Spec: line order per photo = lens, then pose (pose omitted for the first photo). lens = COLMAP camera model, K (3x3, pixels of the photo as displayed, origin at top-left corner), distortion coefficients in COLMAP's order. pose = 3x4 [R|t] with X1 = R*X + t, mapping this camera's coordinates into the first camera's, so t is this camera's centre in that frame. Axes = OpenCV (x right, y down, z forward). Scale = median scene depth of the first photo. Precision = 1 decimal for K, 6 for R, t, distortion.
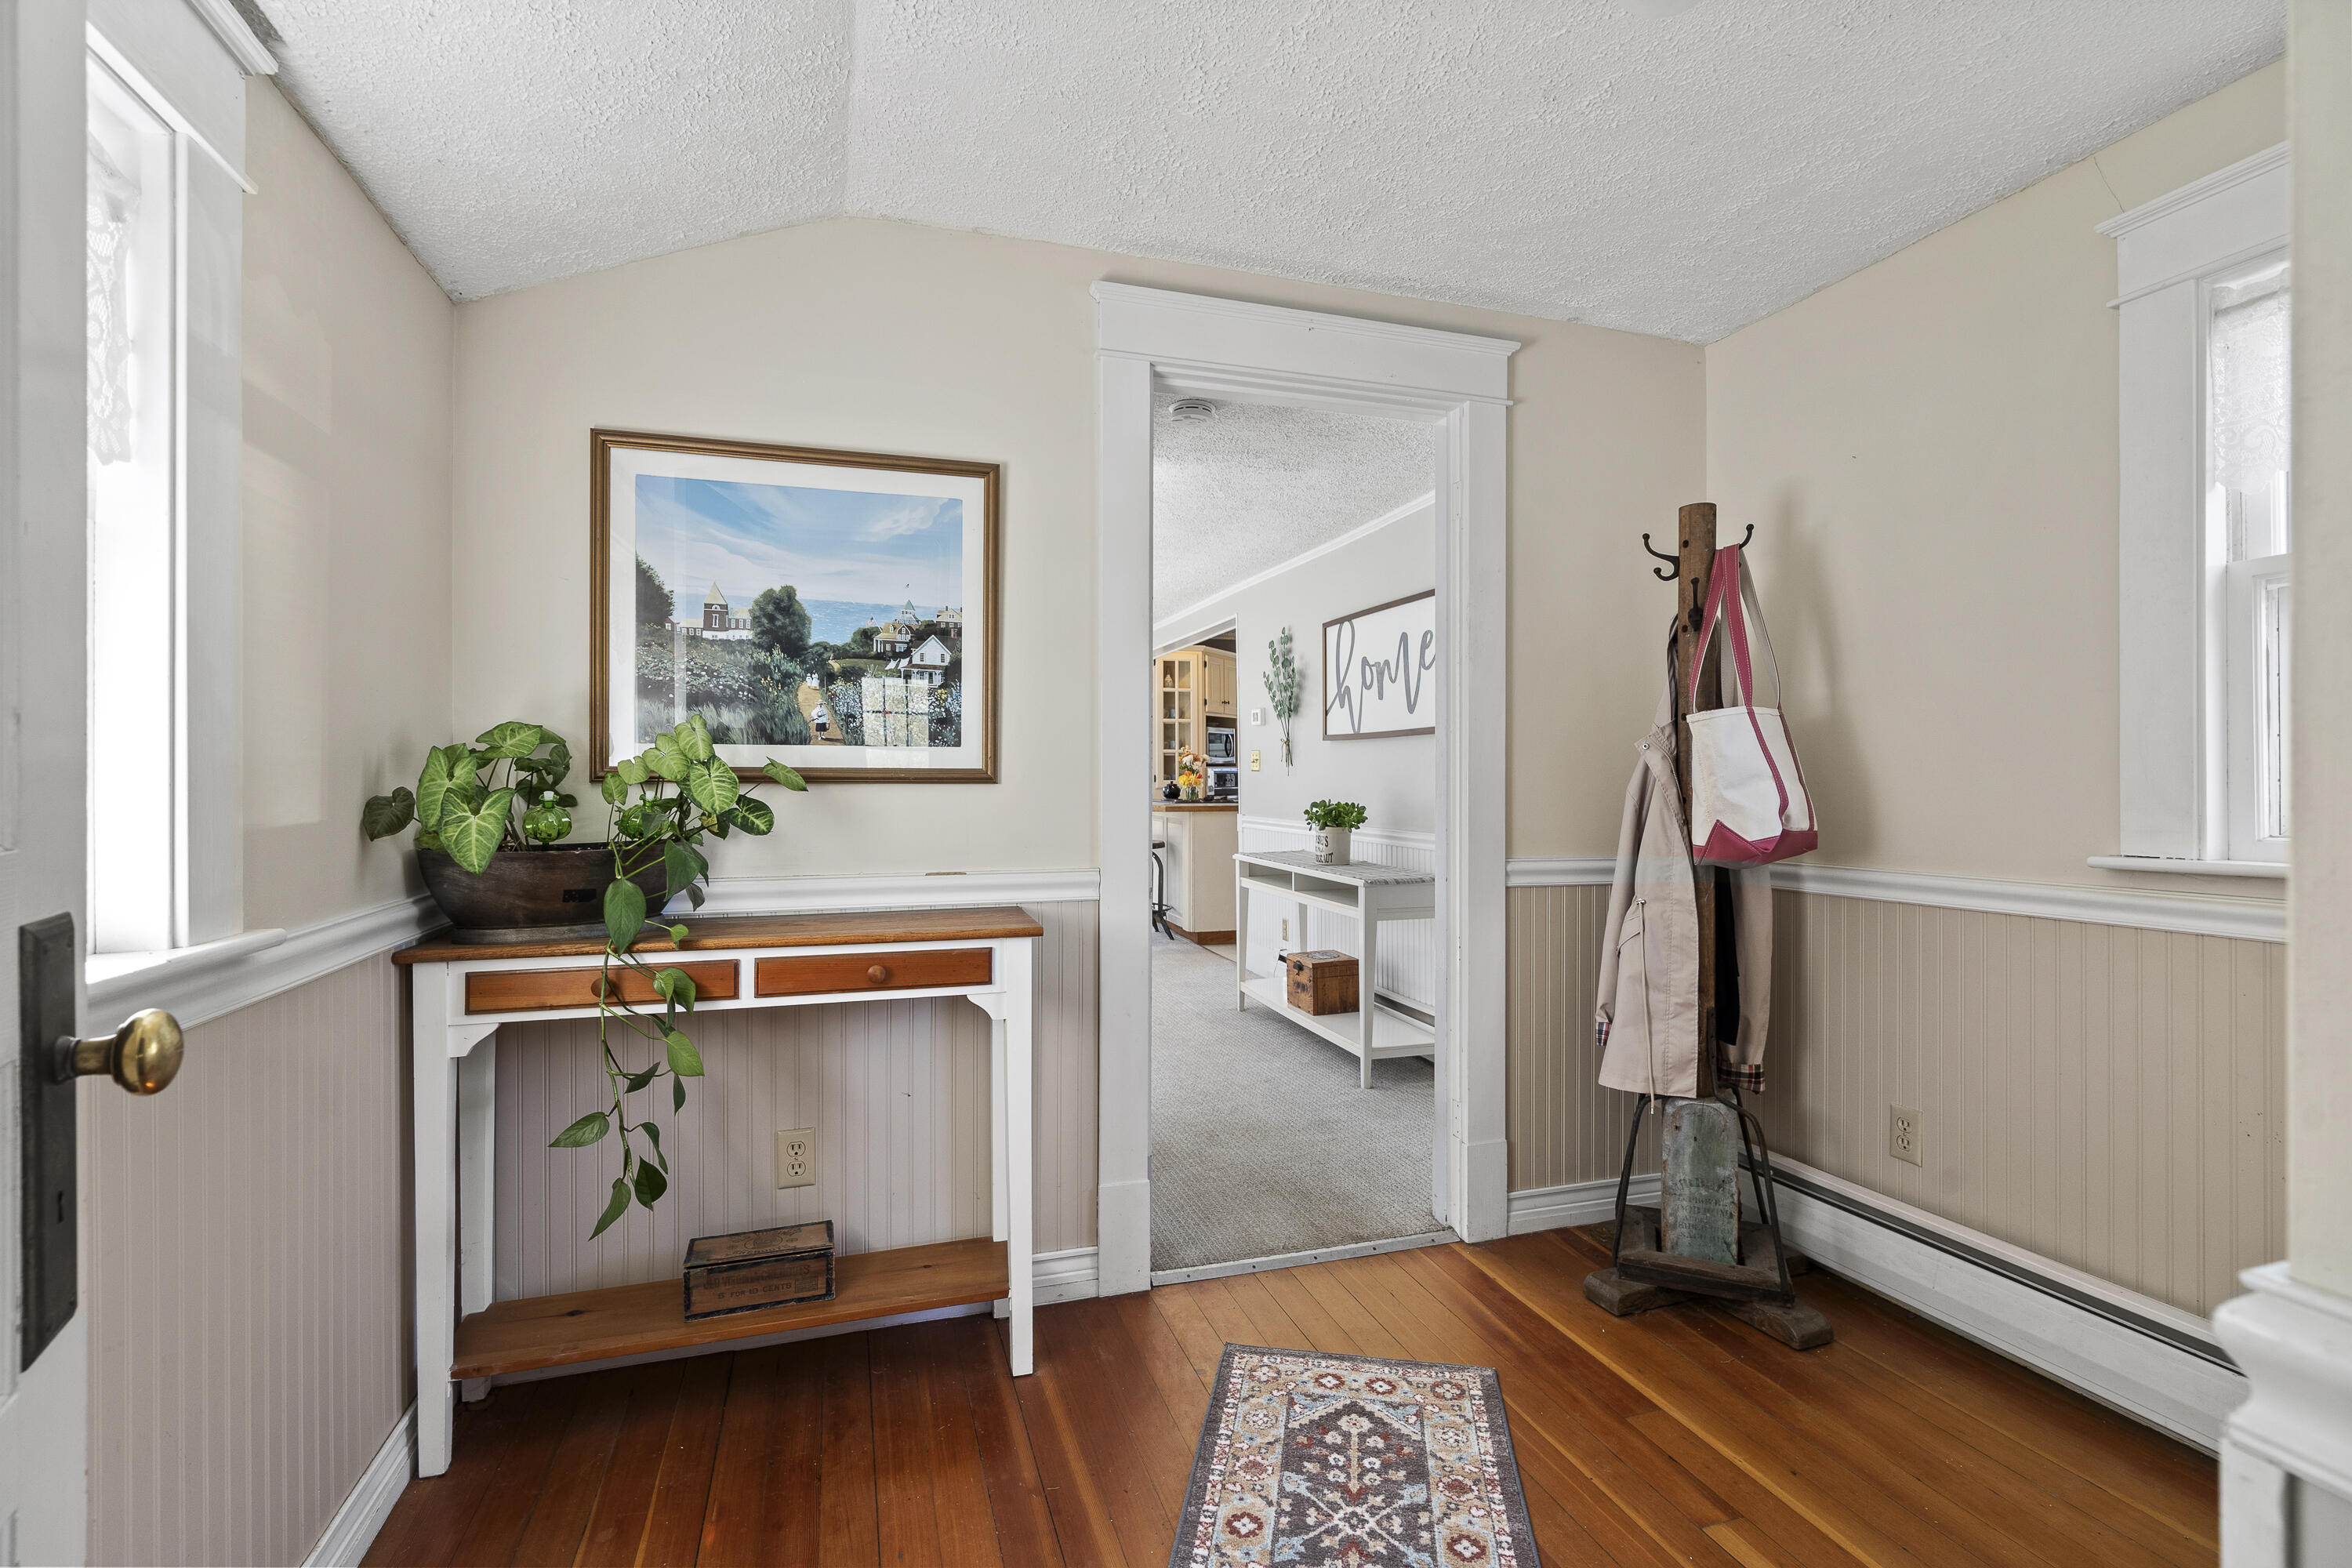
lens RADIAL K [[1072.3, 0, 1194.9], [0, 1072.3, 776.7], [0, 0, 1]] dist [-0.001135, 0.000862]
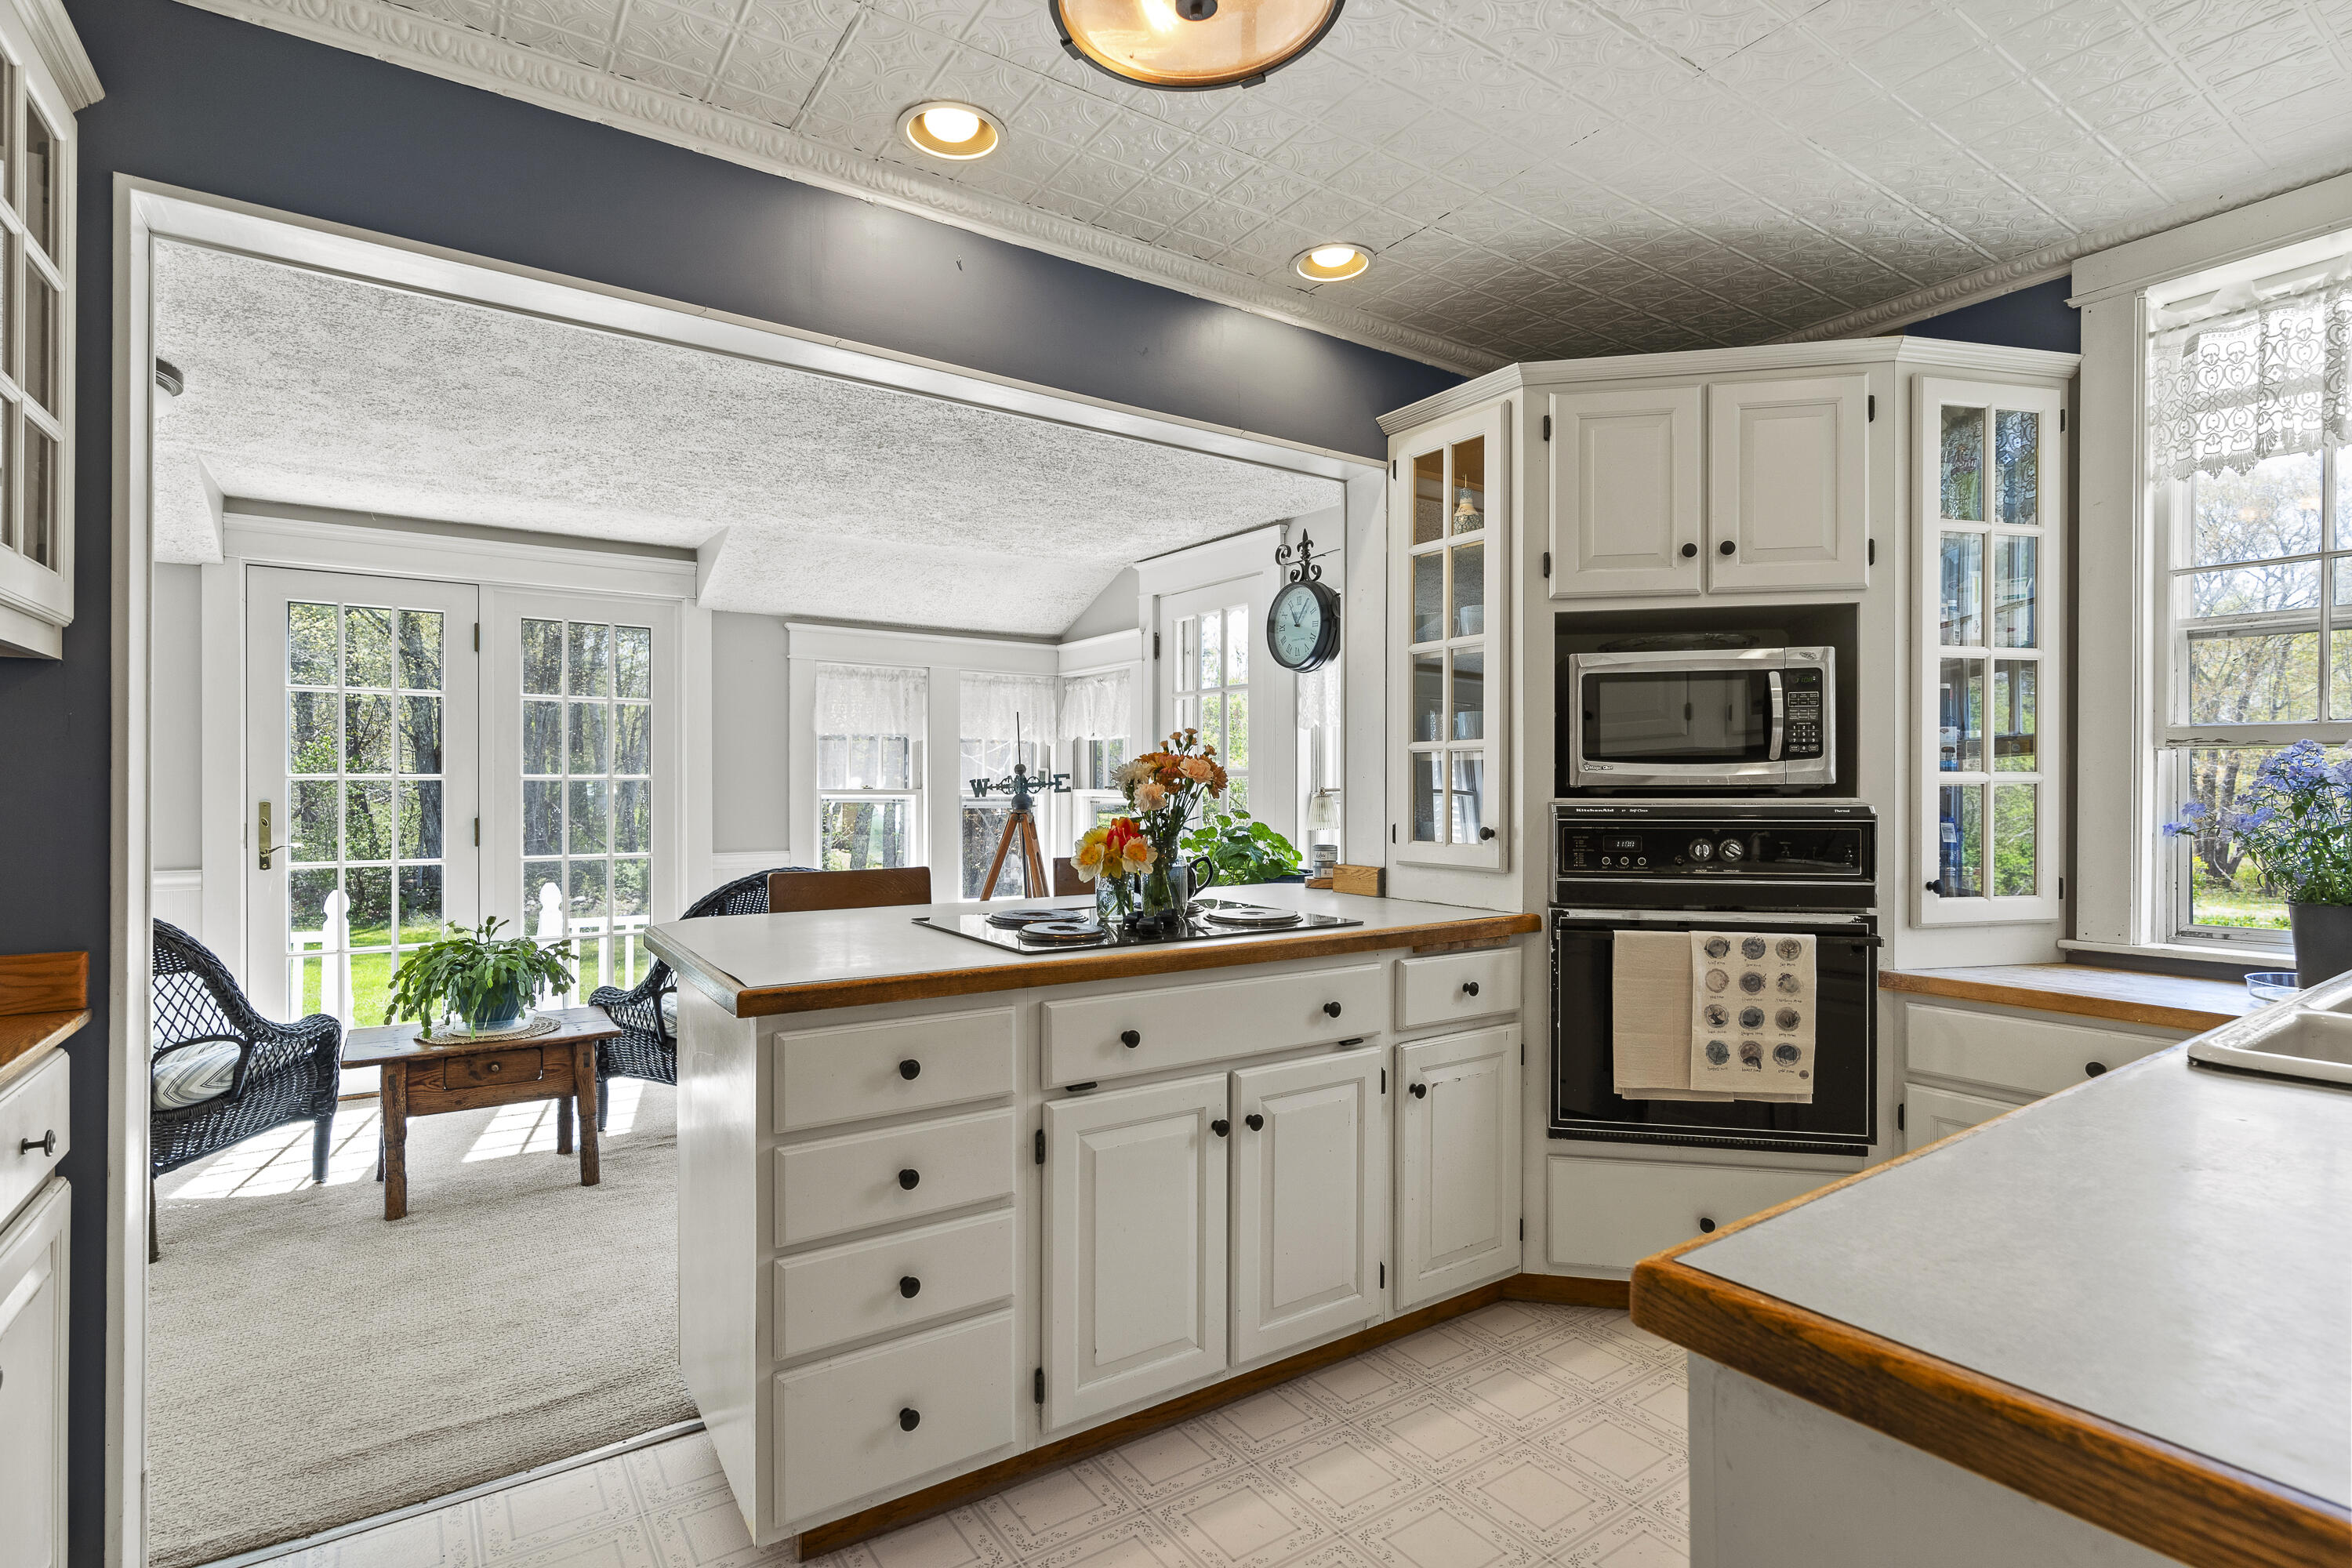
lens RADIAL K [[1157.2, 0, 1185.6], [0, 1157.2, 791.4], [0, 0, 1]] dist [0.002365, 0.000494]
pose [[0.273975, 0.003328, -0.961731, 0.451060], [-0.003447, 0.999991, 0.002478, -0.018961], [0.961731, 0.002636, 0.273984, 1.367541]]
